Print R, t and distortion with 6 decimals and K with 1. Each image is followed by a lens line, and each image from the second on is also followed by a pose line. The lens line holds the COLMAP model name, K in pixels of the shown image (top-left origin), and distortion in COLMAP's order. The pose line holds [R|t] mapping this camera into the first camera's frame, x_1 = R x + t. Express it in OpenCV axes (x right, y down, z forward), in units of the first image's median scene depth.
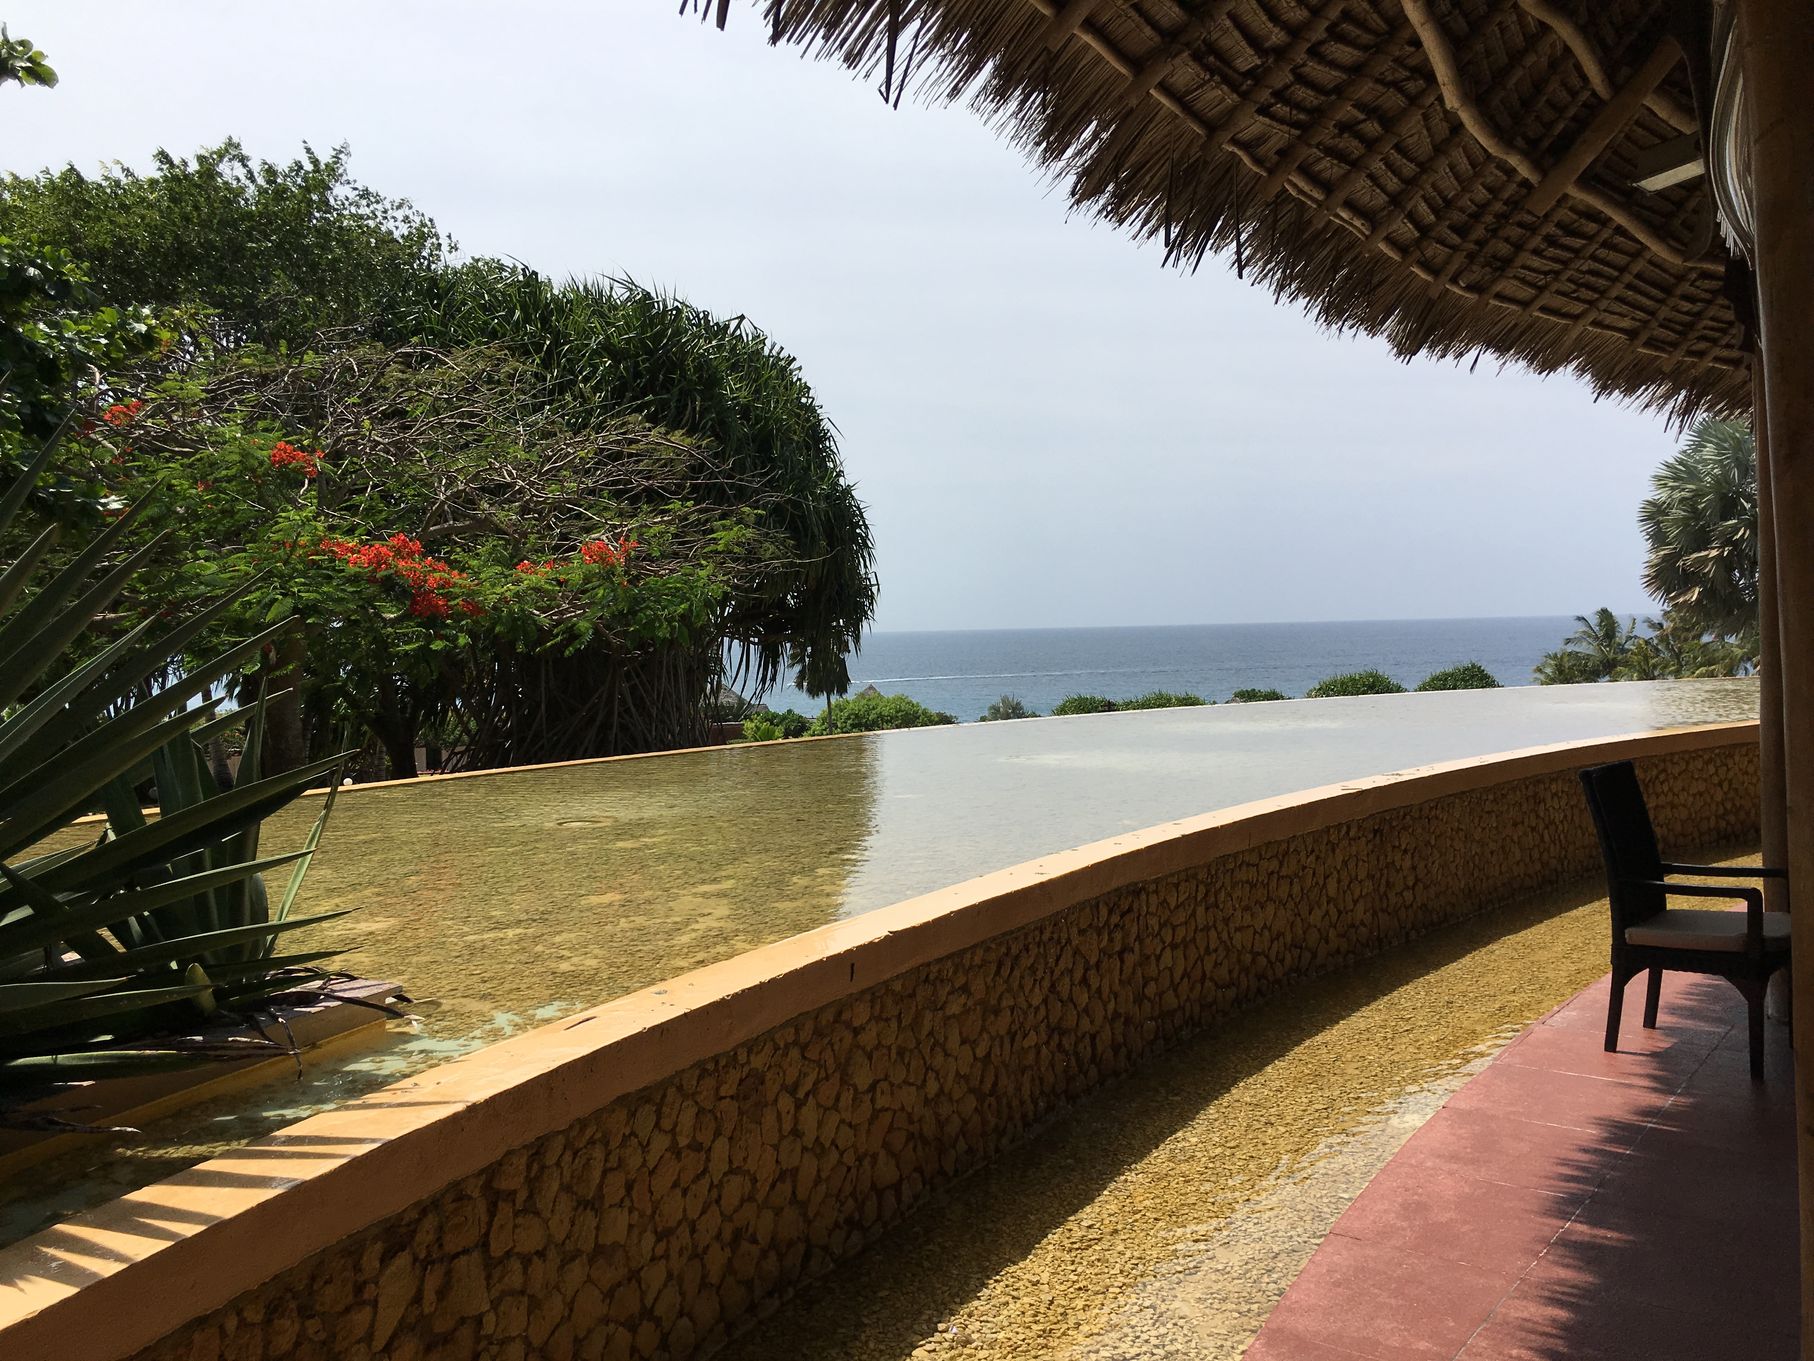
lens RADIAL K [[1552.8, 0, 907.0], [0, 1552.8, 680.5], [0, 0, 1]] dist [0.075183, -0.097925]
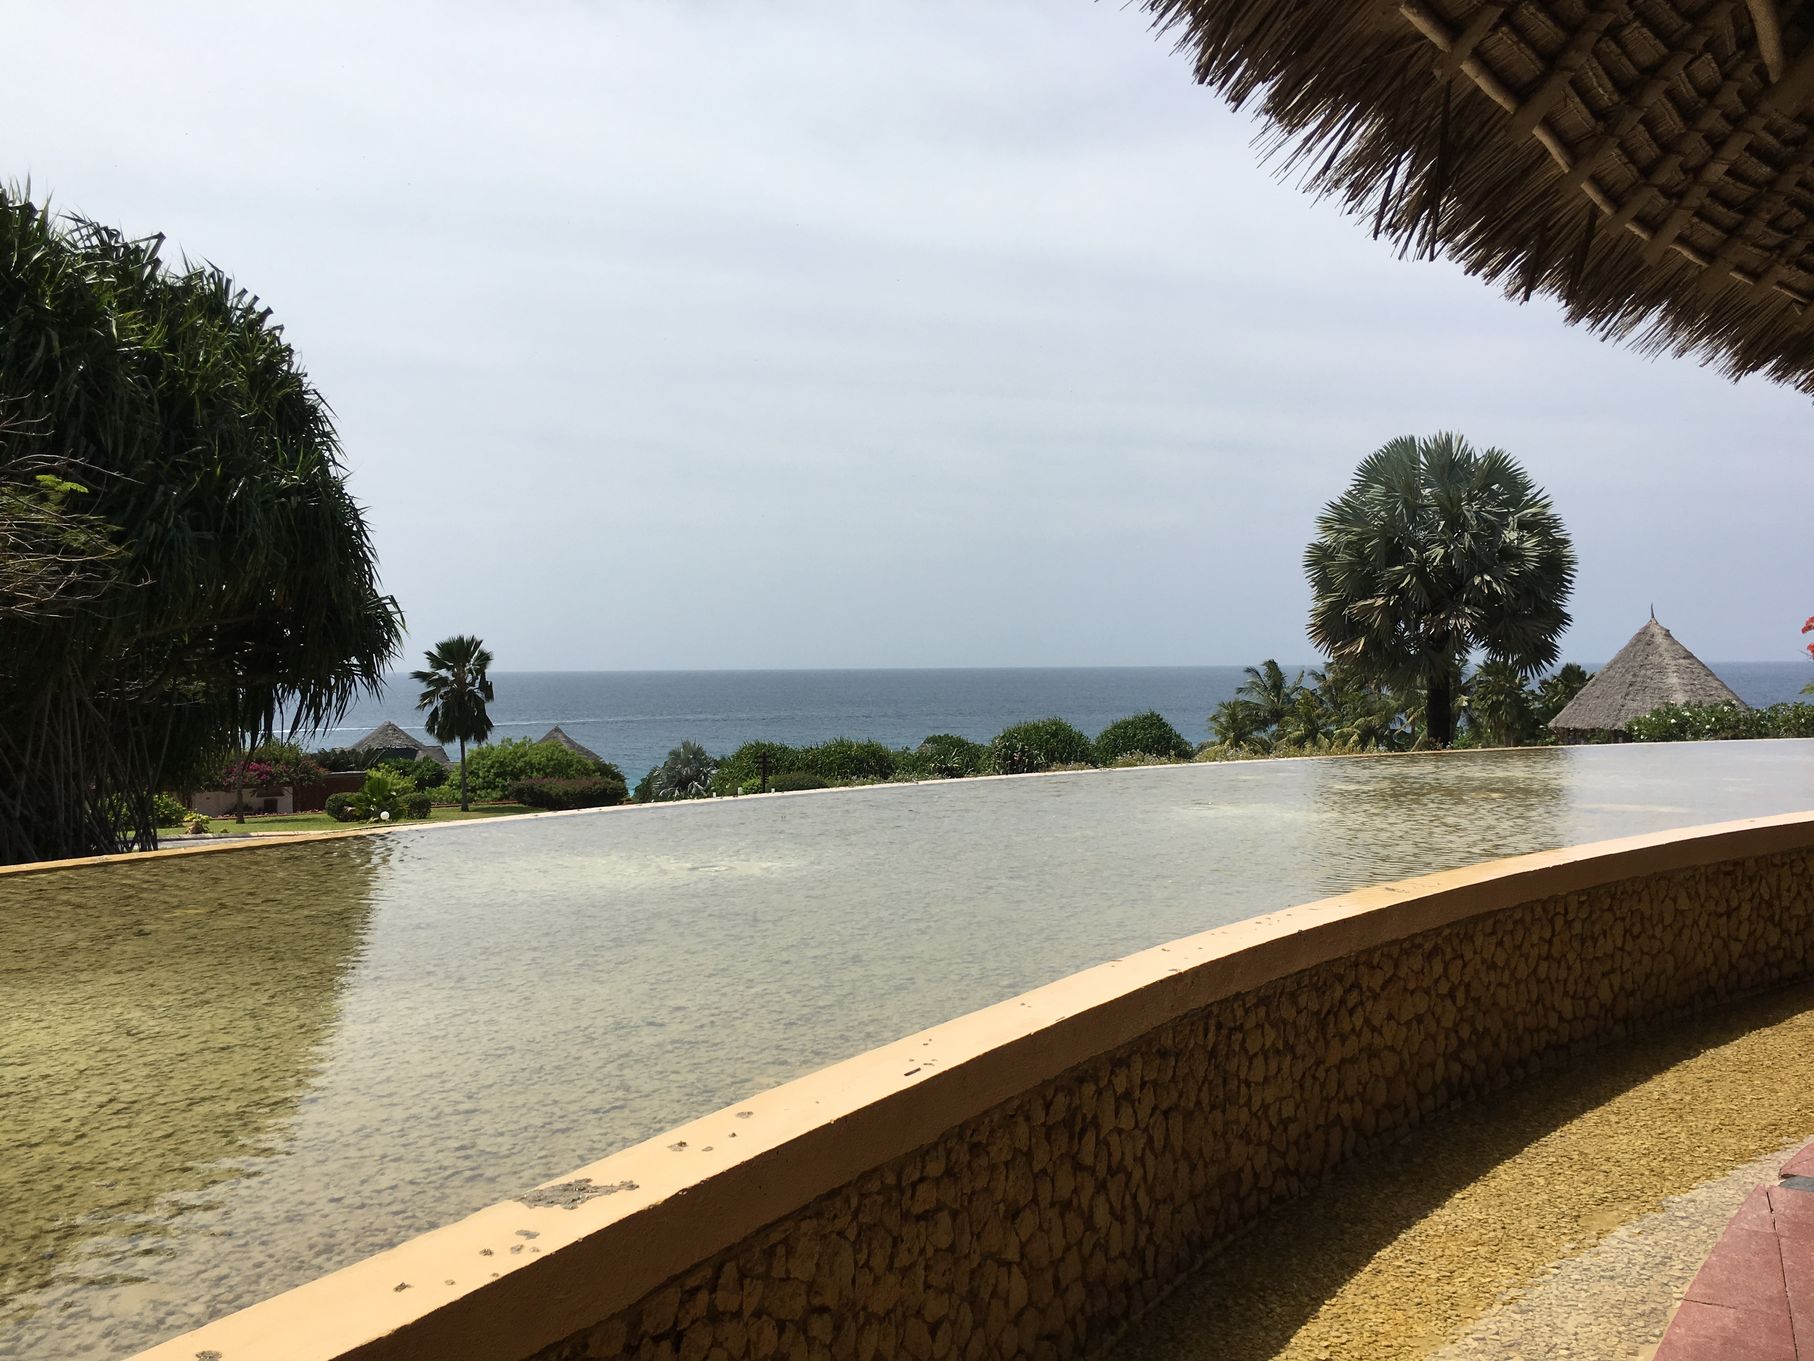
lens RADIAL K [[1552.8, 0, 907.0], [0, 1552.8, 680.5], [0, 0, 1]] dist [0.075183, -0.097925]
pose [[0.982558, 0.013627, 0.185455, 0.090657], [-0.008656, 0.999582, -0.027589, -0.008703], [-0.185753, 0.025503, 0.982265, 0.195604]]
